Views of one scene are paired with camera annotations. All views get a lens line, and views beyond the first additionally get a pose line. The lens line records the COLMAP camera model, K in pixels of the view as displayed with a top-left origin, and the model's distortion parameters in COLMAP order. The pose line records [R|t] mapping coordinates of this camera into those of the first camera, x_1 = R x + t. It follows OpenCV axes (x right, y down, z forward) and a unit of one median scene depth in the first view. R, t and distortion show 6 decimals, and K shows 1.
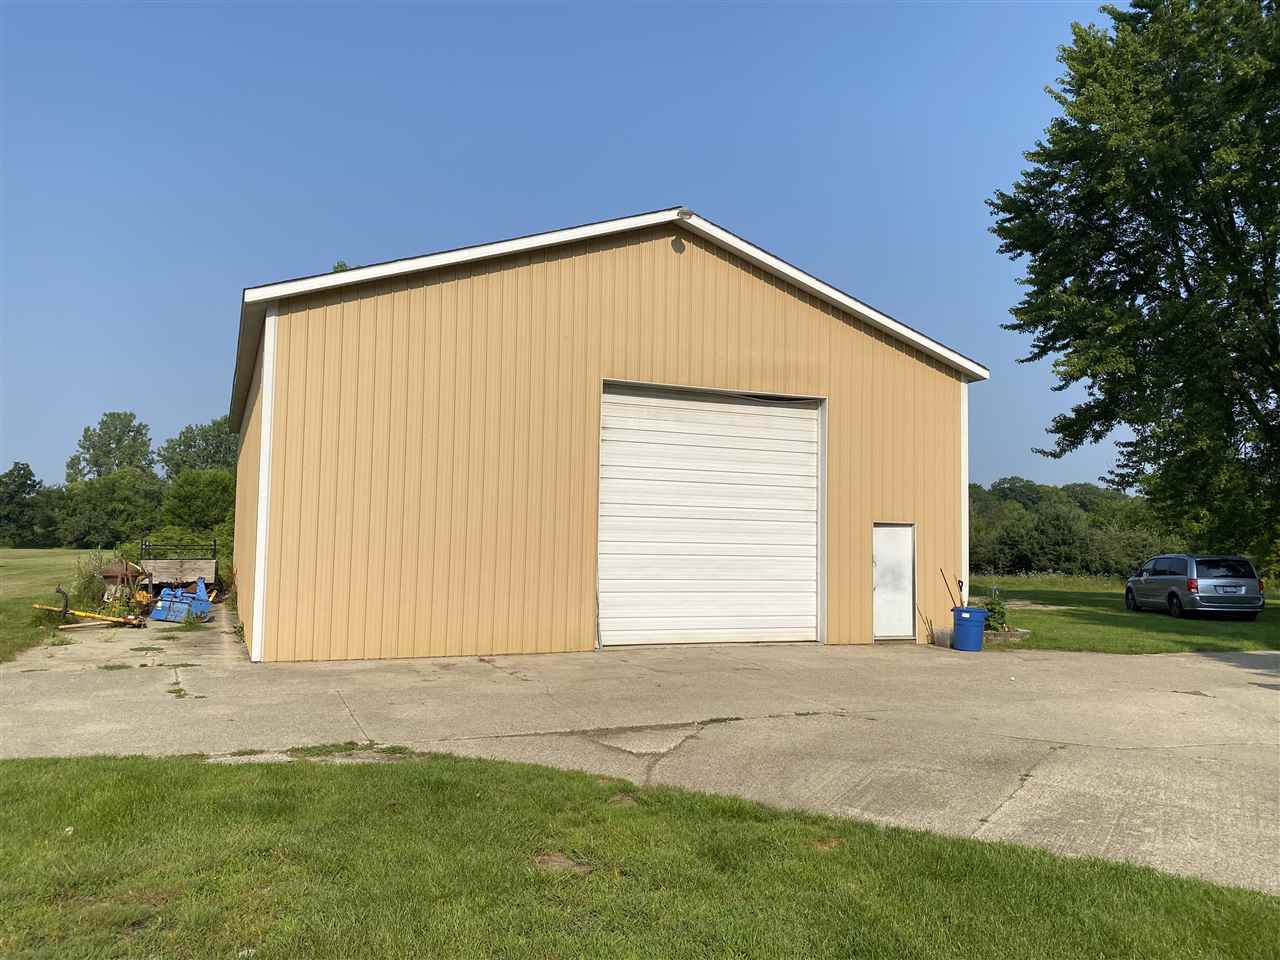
lens RADIAL K [[1094.9, 0, 640.0], [0, 1094.9, 480.0], [0, 0, 1]] dist [0.000223, -0.001368]
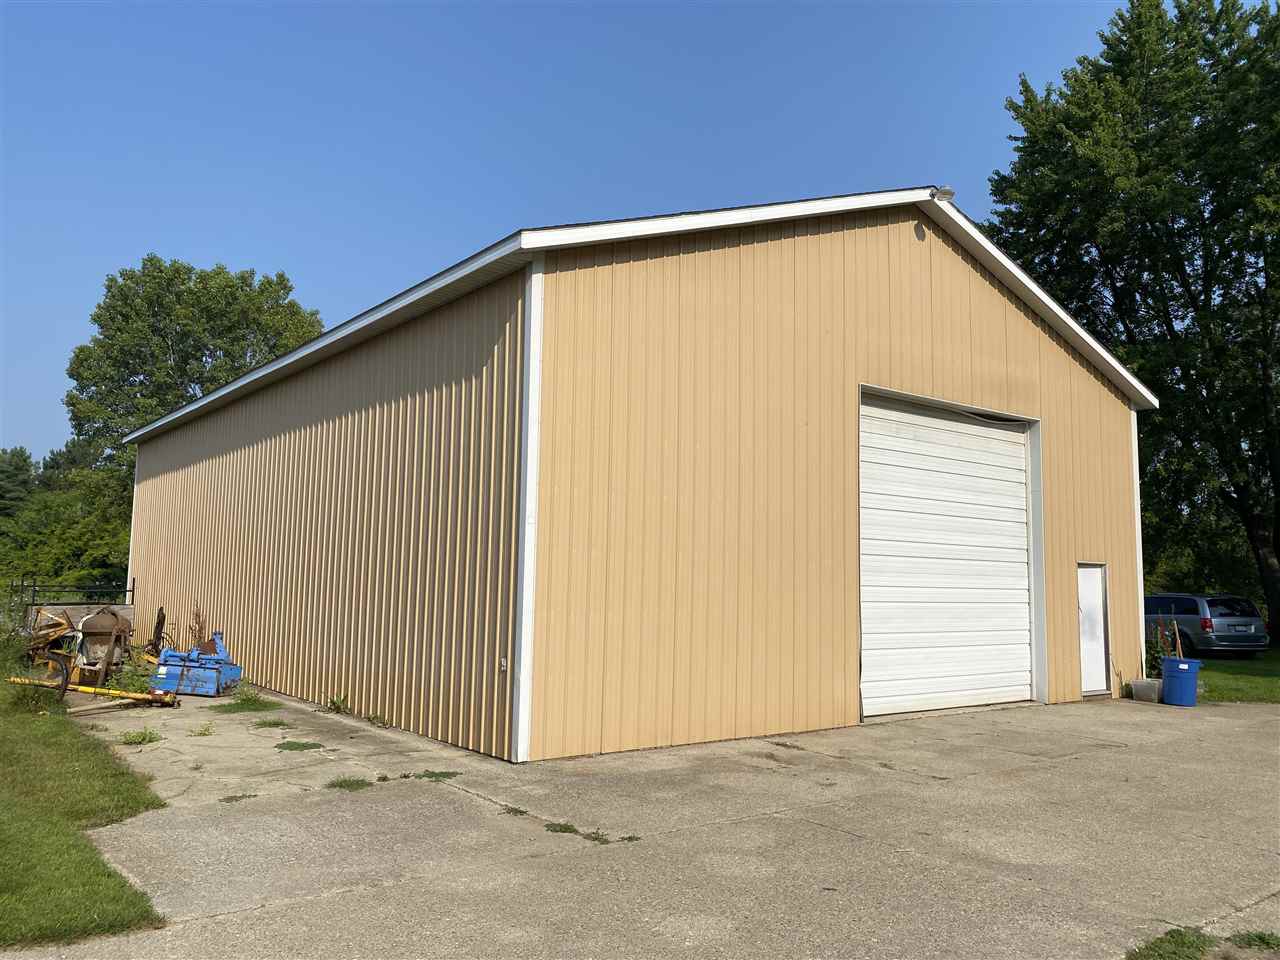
lens RADIAL K [[1094.9, 0, 640.0], [0, 1094.9, 480.0], [0, 0, 1]] dist [0.000223, -0.001368]
pose [[0.963113, 0.024809, 0.267951, -0.390176], [-0.017520, 0.999409, -0.029563, 0.004215], [-0.268526, 0.023778, 0.962979, 0.253108]]
